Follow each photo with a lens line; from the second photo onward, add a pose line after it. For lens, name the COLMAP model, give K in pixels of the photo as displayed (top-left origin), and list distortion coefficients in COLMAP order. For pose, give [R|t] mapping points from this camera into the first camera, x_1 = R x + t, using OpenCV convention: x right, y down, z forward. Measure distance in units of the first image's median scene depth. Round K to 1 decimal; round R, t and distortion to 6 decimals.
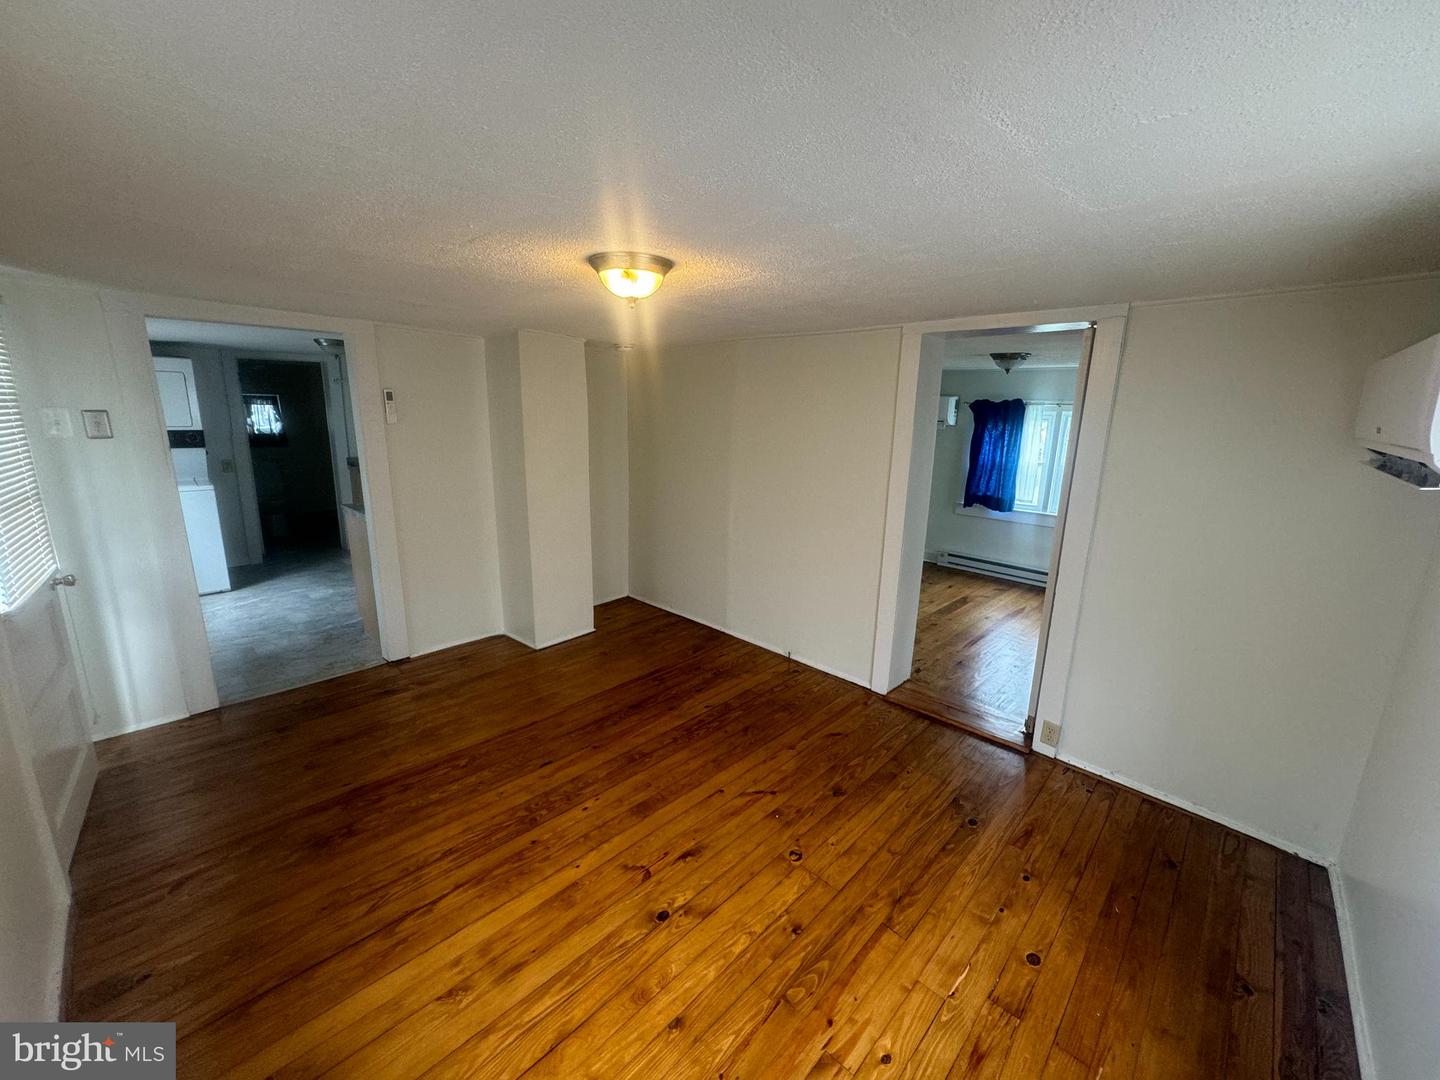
lens RADIAL K [[575.5, 0, 719.9], [0, 575.5, 537.3], [0, 0, 1]] dist [-0.002091, 0.000690]
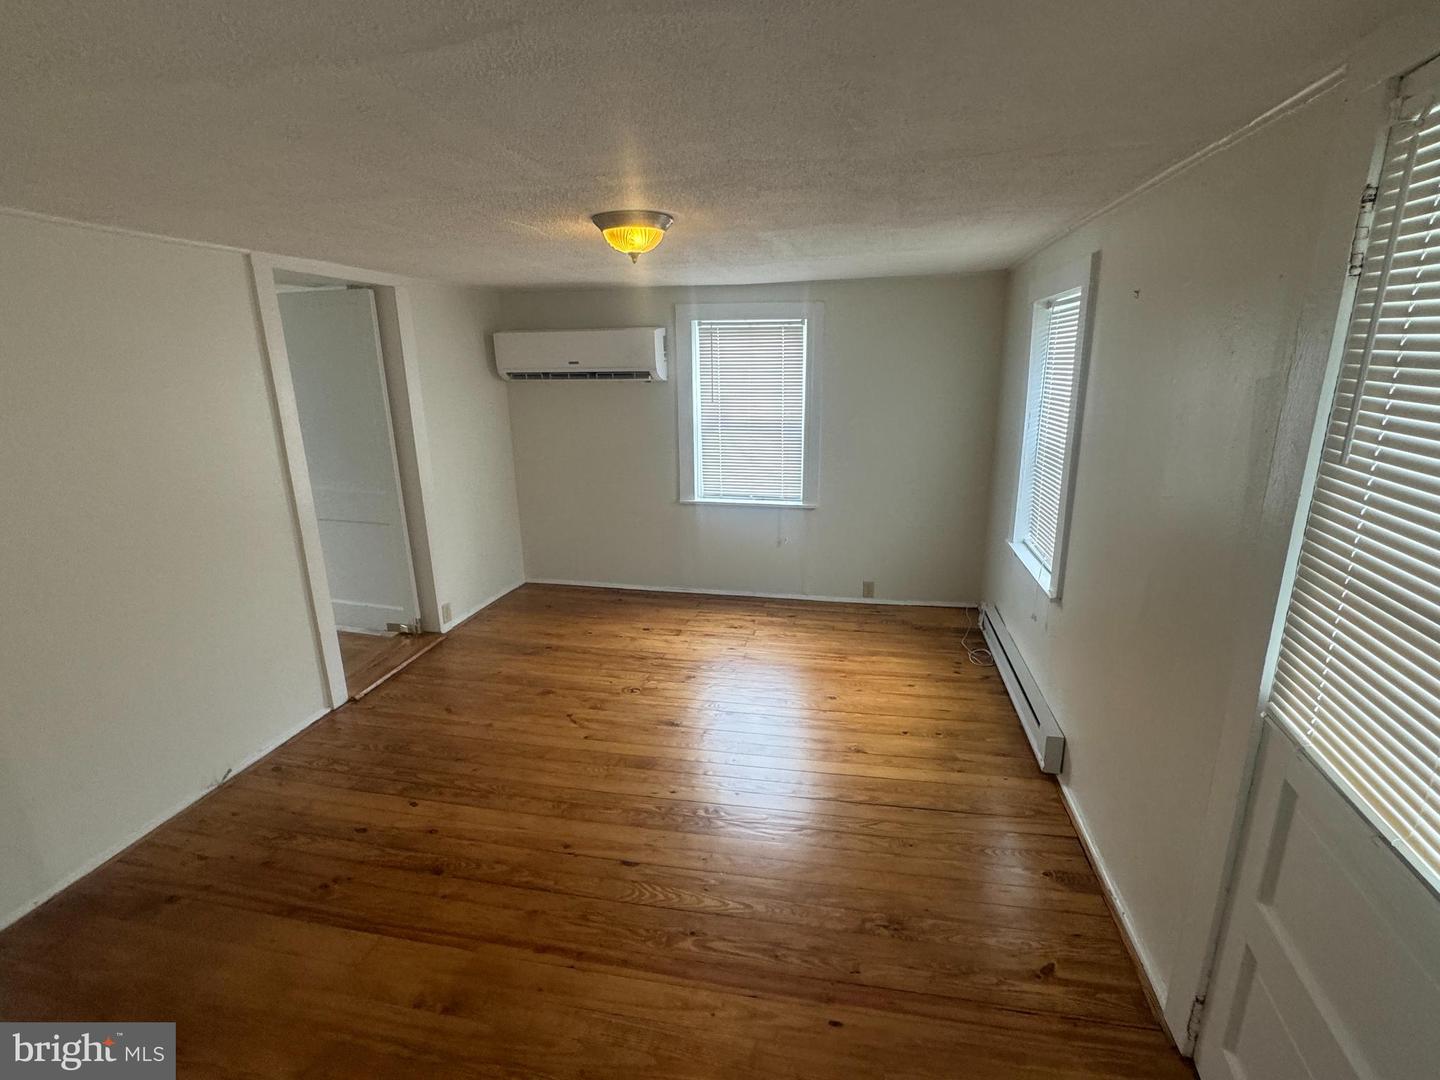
lens RADIAL K [[671.1, 0, 720.0], [0, 671.1, 540.0], [0, 0, 1]] dist [-0.000697, 0.000253]
pose [[-0.535735, -0.233250, 0.811531, -1.203650], [0.189590, 0.903323, 0.384791, -0.344267], [-0.822827, 0.360004, -0.439719, 1.432908]]
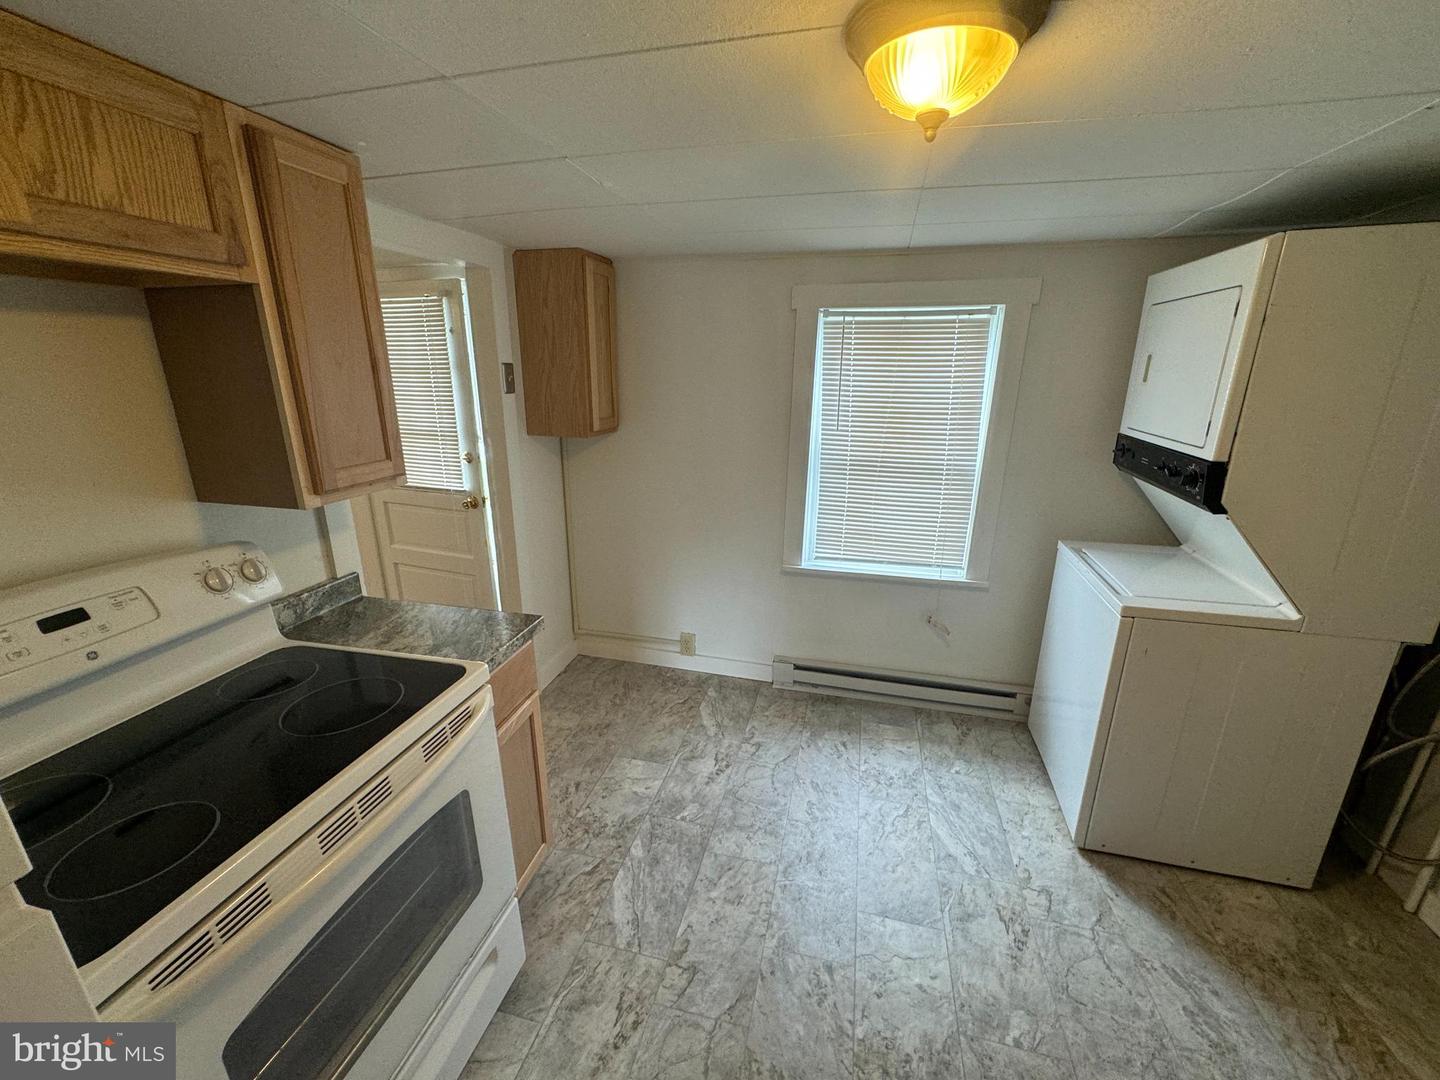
lens RADIAL K [[576.4, 0, 721.5], [0, 576.4, 538.4], [0, 0, 1]] dist [-0.000656, 0.000523]
pose [[-0.868546, 0.111622, -0.482876, -1.078502], [-0.134370, 0.884780, 0.446217, -0.578135], [0.477046, 0.452444, -0.753473, 2.537040]]
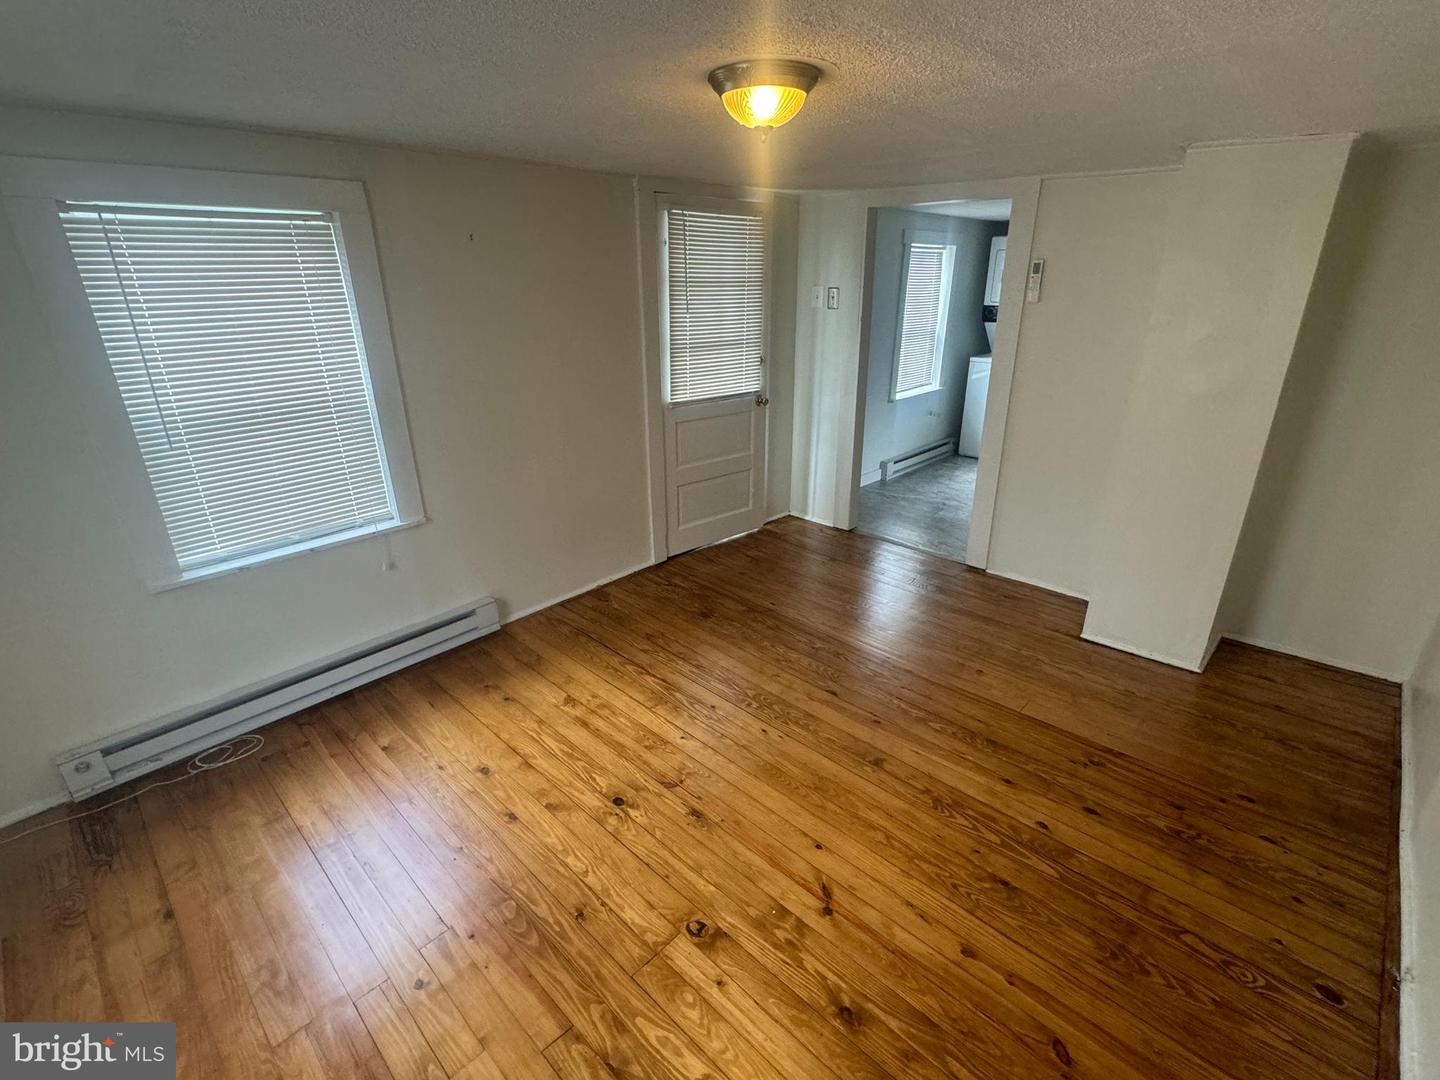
lens RADIAL K [[671.1, 0, 720.0], [0, 671.1, 540.0], [0, 0, 1]] dist [-0.000697, 0.000253]
pose [[0.002268, 0.346408, -0.938081, 0.765869], [-0.210391, 0.917252, 0.338208, -0.185304], [0.977615, 0.196596, 0.074962, 0.888762]]
